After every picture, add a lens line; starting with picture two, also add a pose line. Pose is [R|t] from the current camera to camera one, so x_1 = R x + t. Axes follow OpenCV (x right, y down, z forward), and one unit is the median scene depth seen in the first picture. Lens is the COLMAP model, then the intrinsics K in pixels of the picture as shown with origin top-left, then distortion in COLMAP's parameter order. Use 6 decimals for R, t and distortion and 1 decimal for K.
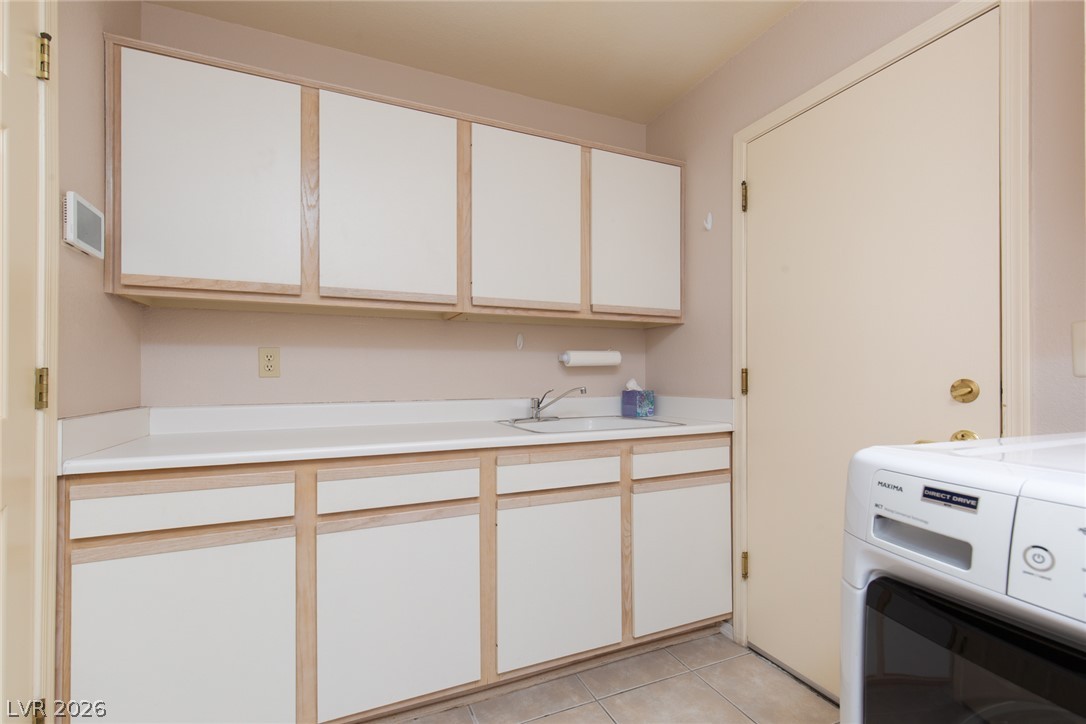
lens RADIAL K [[489.6, 0, 544.5], [0, 489.6, 367.6], [0, 0, 1]] dist [0.010415, -0.000823]
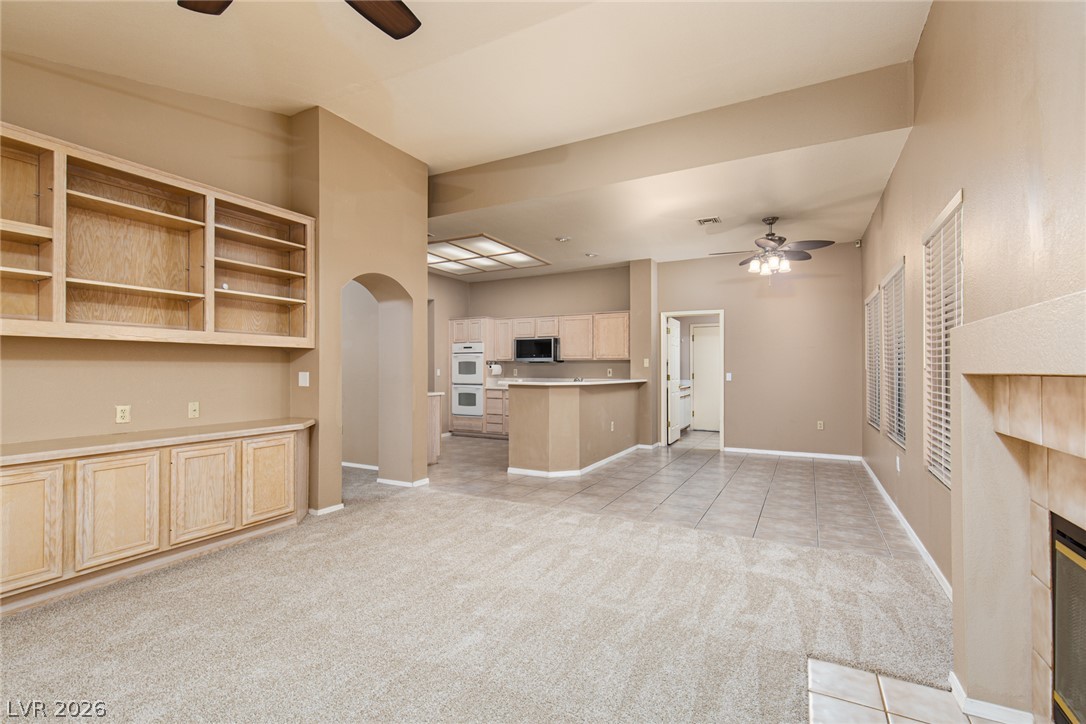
lens RADIAL K [[489.6, 0, 544.5], [0, 489.6, 367.6], [0, 0, 1]] dist [0.010415, -0.000823]
pose [[0.788727, 0.005527, 0.614718, -7.377707], [-0.012176, 0.999904, 0.006631, -0.147086], [-0.614623, -0.012715, 0.788719, -3.801609]]
